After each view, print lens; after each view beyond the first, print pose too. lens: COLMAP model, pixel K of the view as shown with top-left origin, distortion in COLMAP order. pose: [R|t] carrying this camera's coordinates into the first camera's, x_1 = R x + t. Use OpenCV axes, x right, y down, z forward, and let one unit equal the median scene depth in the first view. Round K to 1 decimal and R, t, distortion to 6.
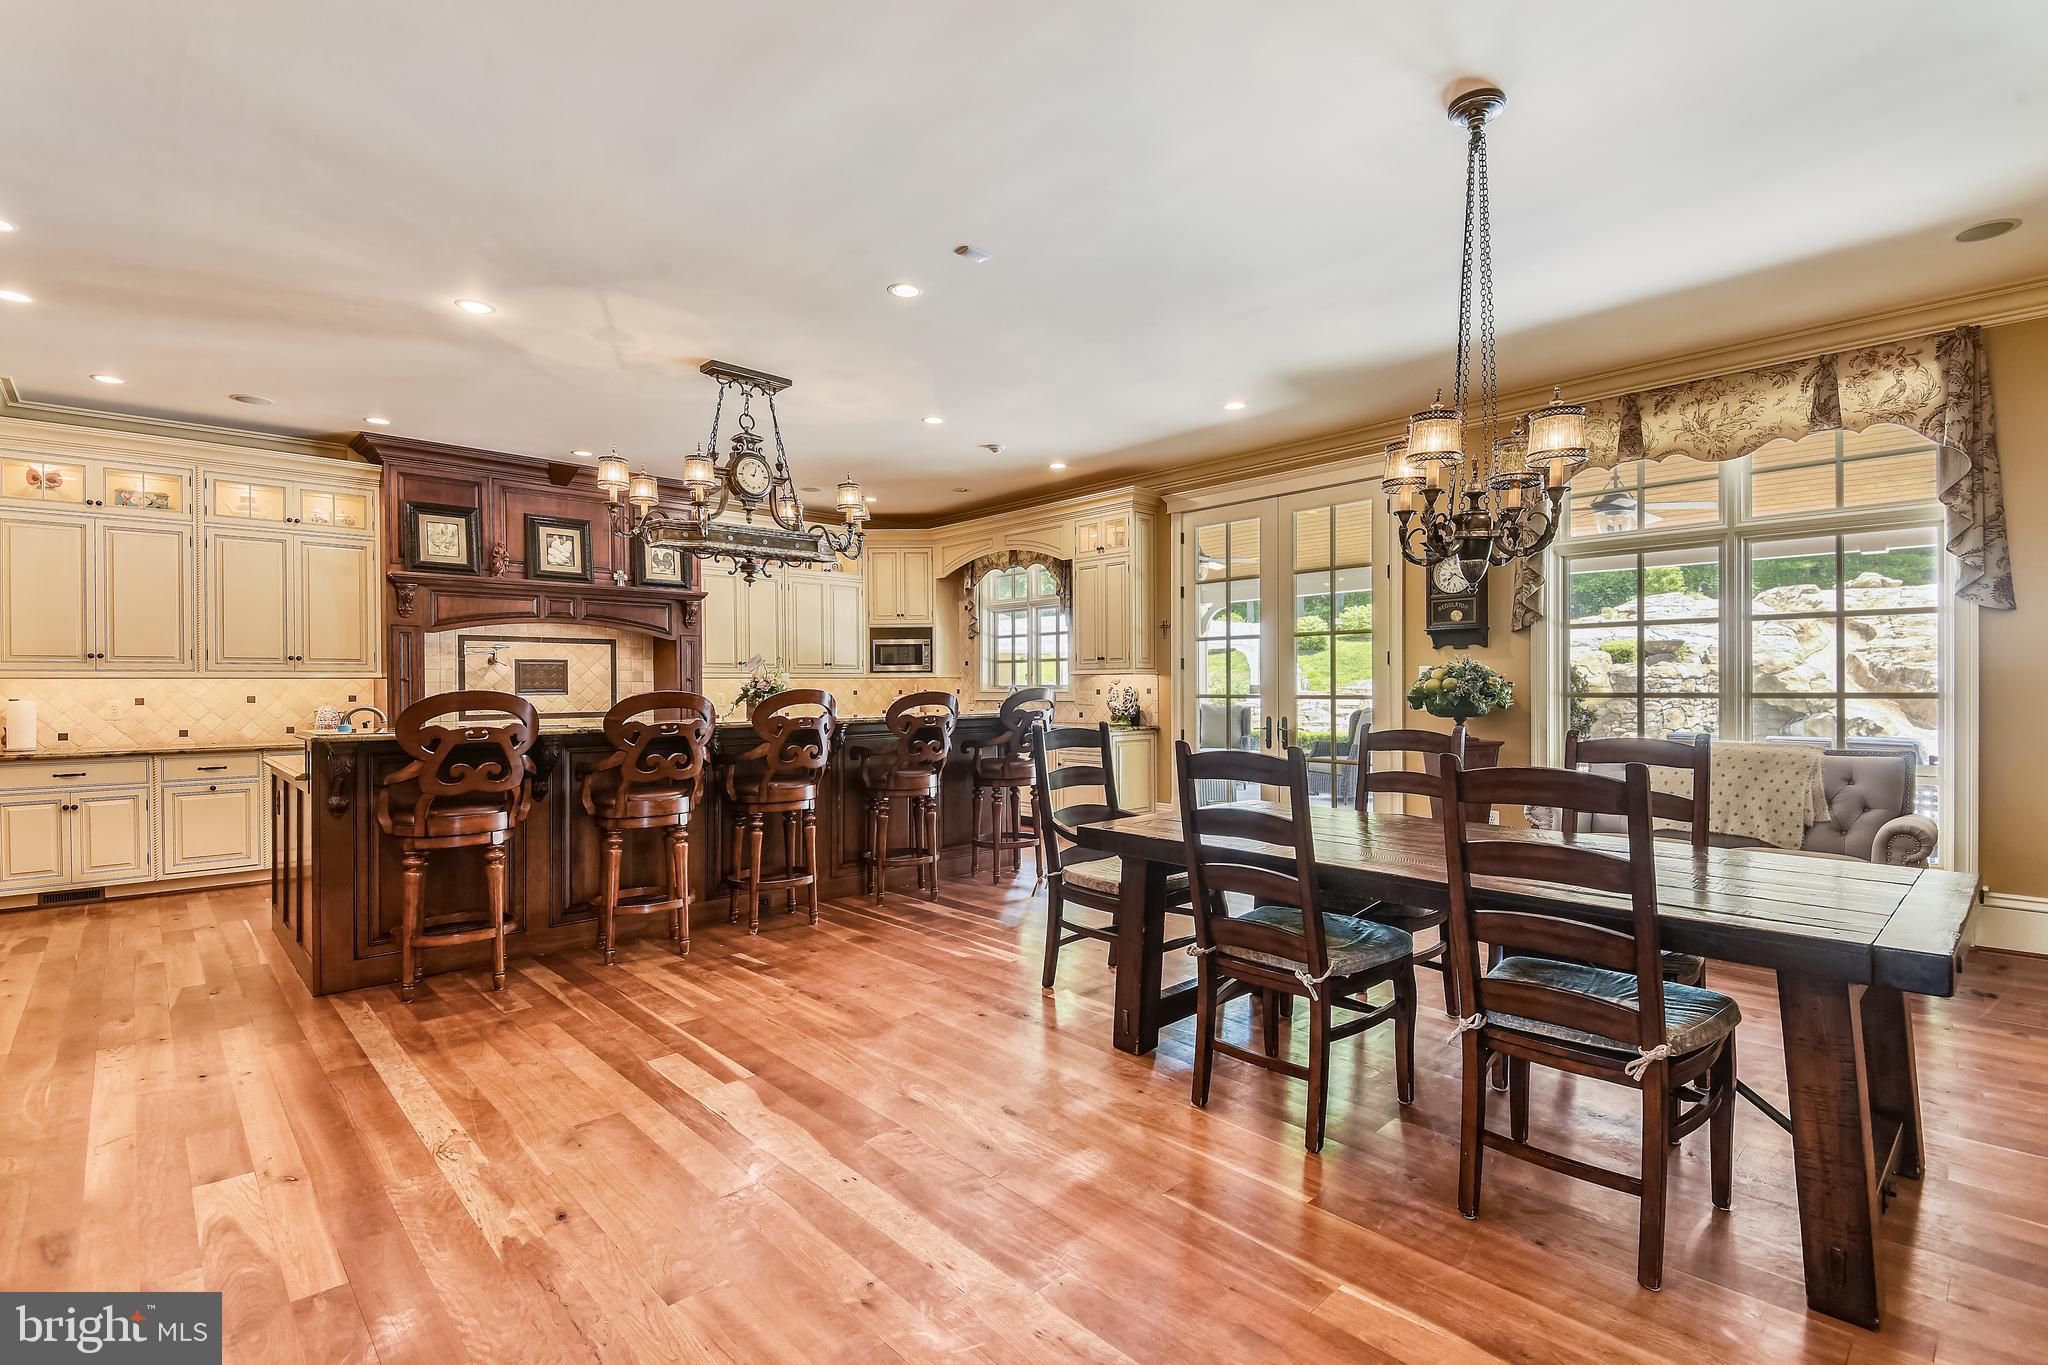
lens RADIAL K [[937.8, 0, 1026.4], [0, 937.8, 681.0], [0, 0, 1]] dist [0.000475, 0.000465]
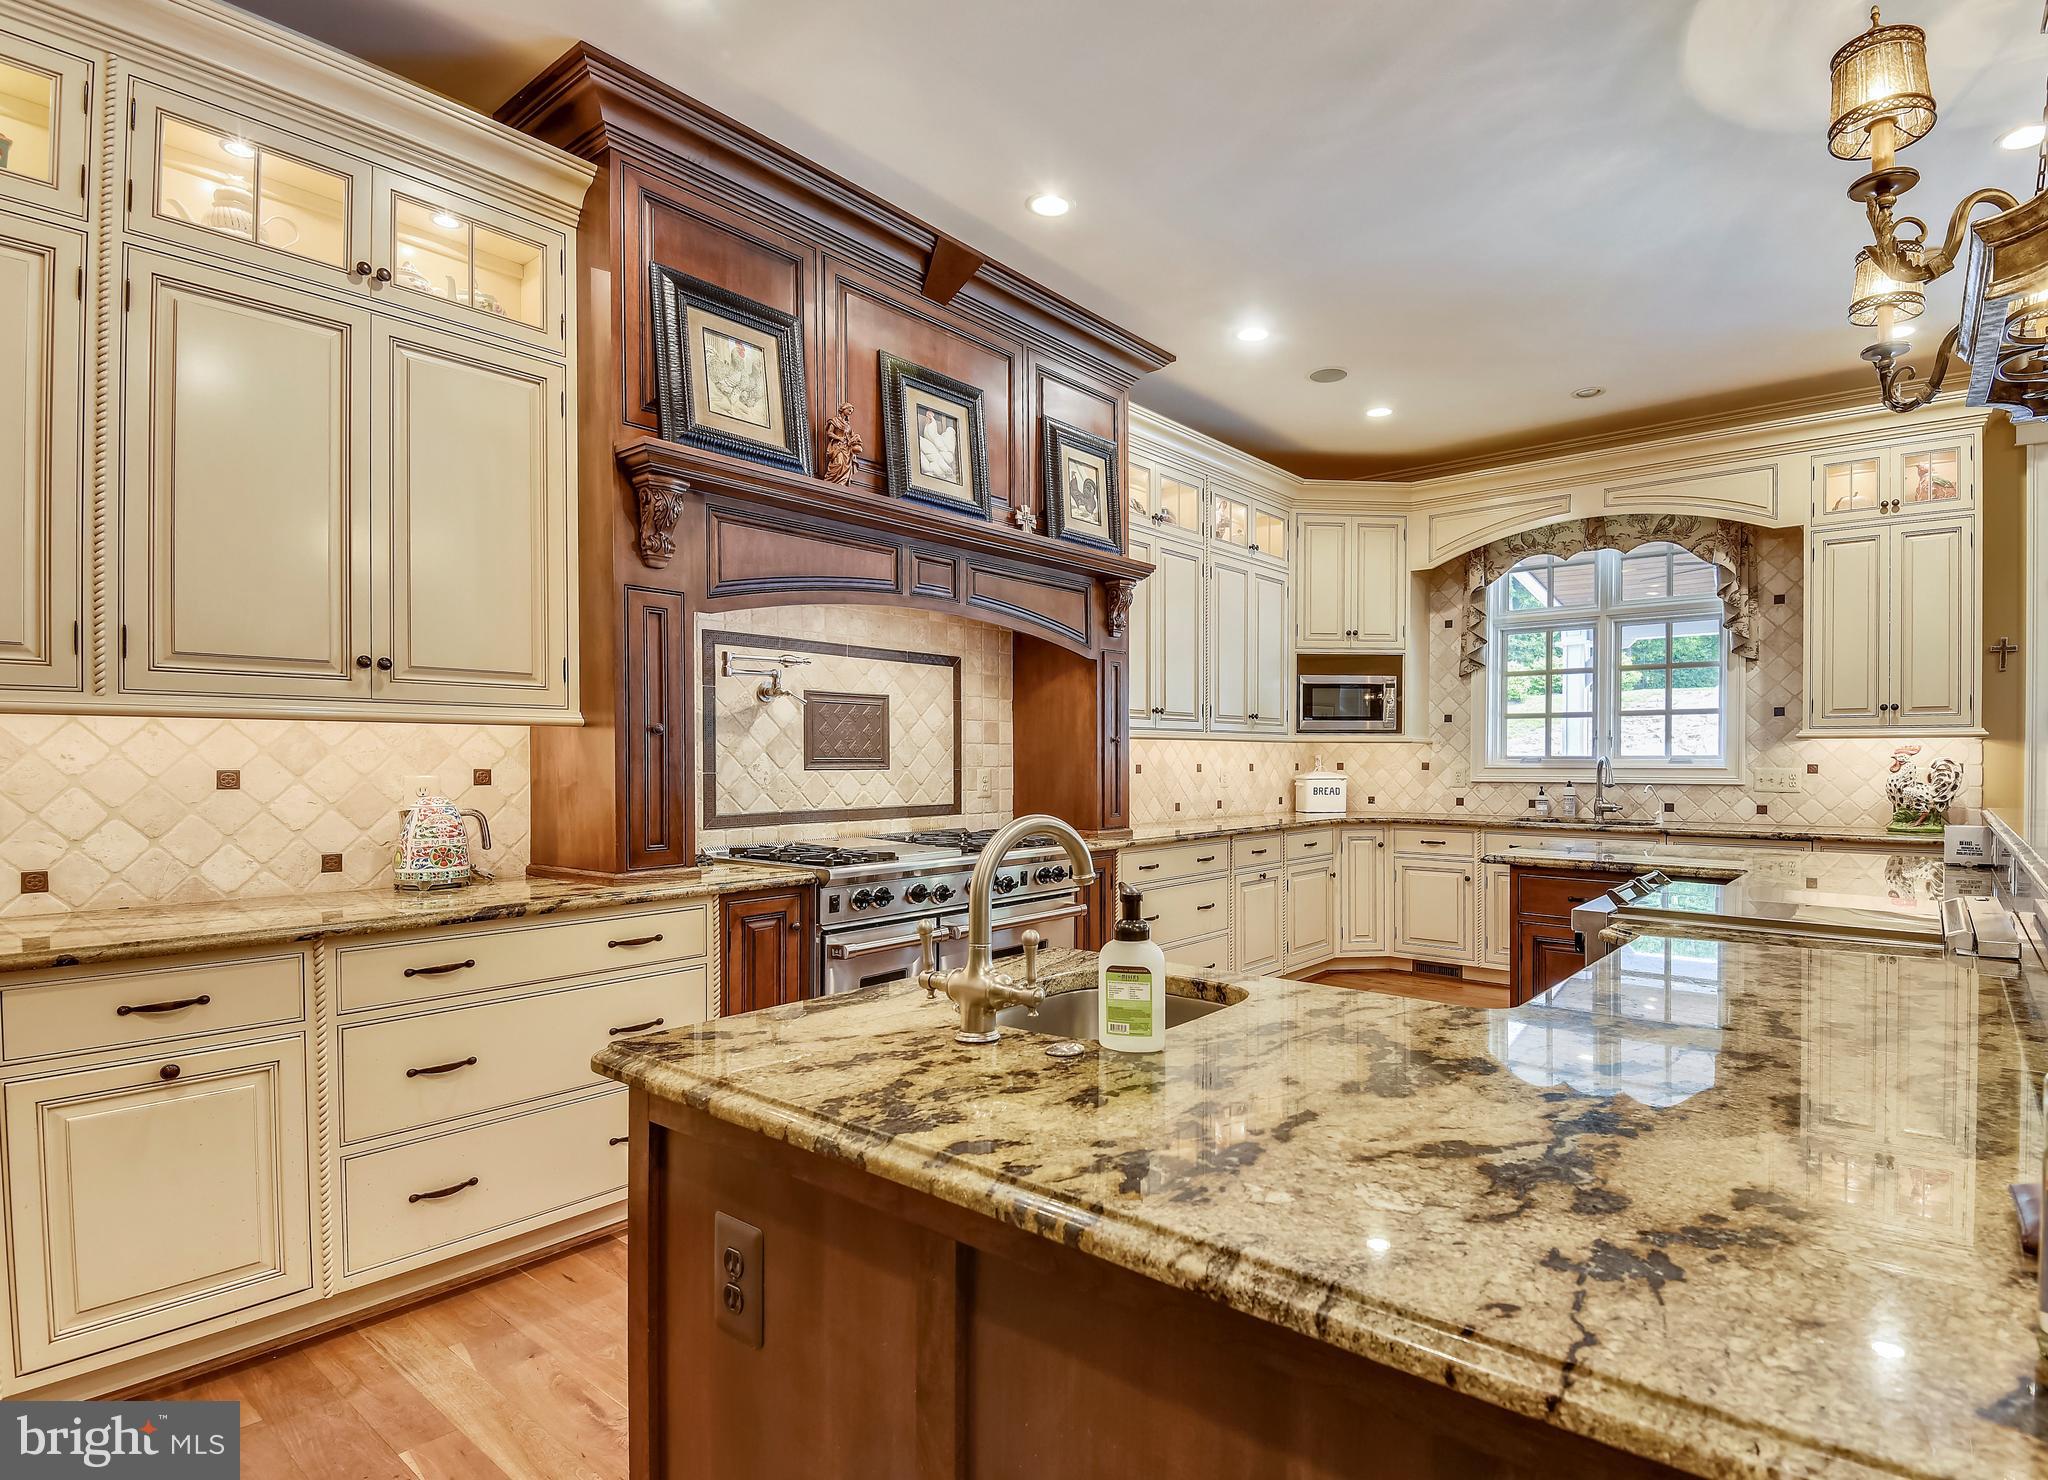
lens RADIAL K [[1011.7, 0, 1023.4], [0, 1011.7, 754.2], [0, 0, 1]] dist [-0.005788, -0.003882]
pose [[0.989094, 0.009515, 0.146977, -0.520268], [-0.009866, 0.999950, 0.001662, 0.005755], [-0.146954, -0.003094, 0.989138, 0.515608]]
